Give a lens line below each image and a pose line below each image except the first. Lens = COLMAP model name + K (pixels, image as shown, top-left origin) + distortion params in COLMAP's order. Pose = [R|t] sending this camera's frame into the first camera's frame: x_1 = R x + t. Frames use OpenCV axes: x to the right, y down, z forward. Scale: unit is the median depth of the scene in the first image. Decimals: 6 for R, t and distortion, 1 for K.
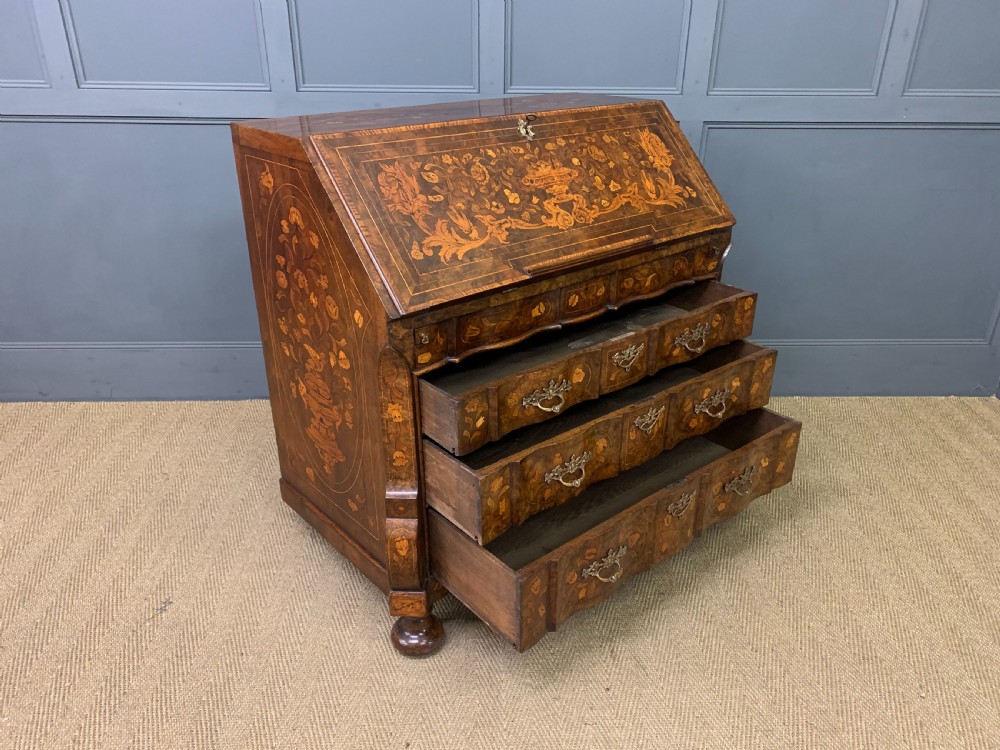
lens RADIAL K [[770.0, 0, 503.4], [0, 770.0, 386.6], [0, 0, 1]] dist [0.037938, -0.034883]
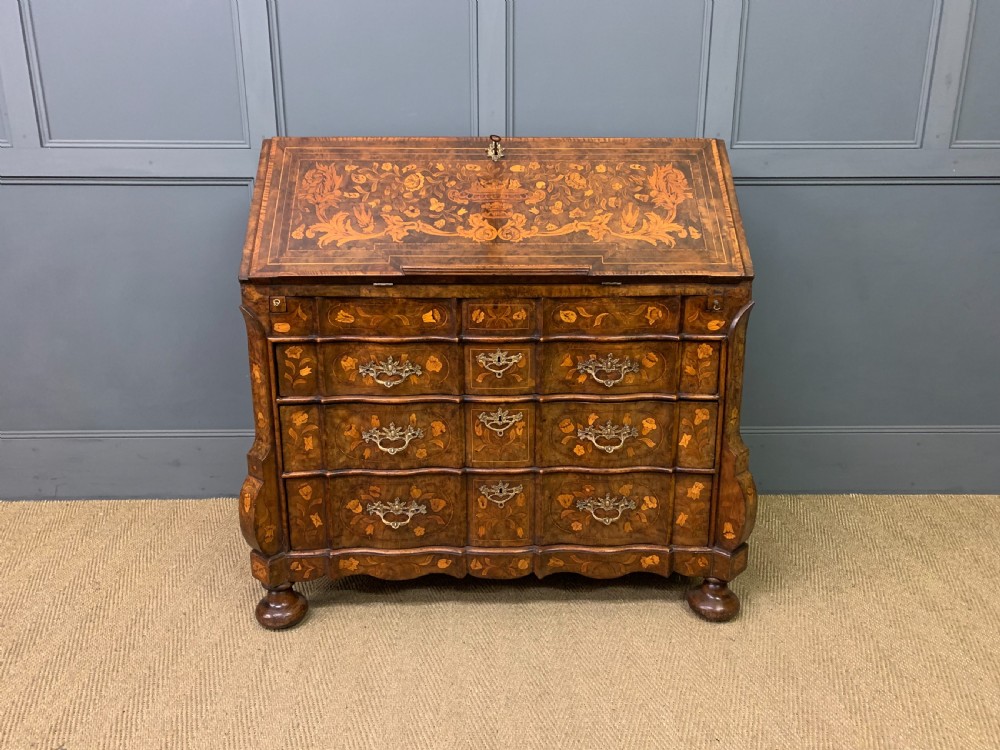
lens RADIAL K [[770.0, 0, 498.6], [0, 770.0, 365.6], [0, 0, 1]] dist [0.037938, -0.034883]
pose [[0.779013, 0.161792, -0.605774, 0.706543], [-0.275826, 0.956058, -0.099359, 0.033623], [0.563080, 0.244490, 0.789408, 0.287843]]
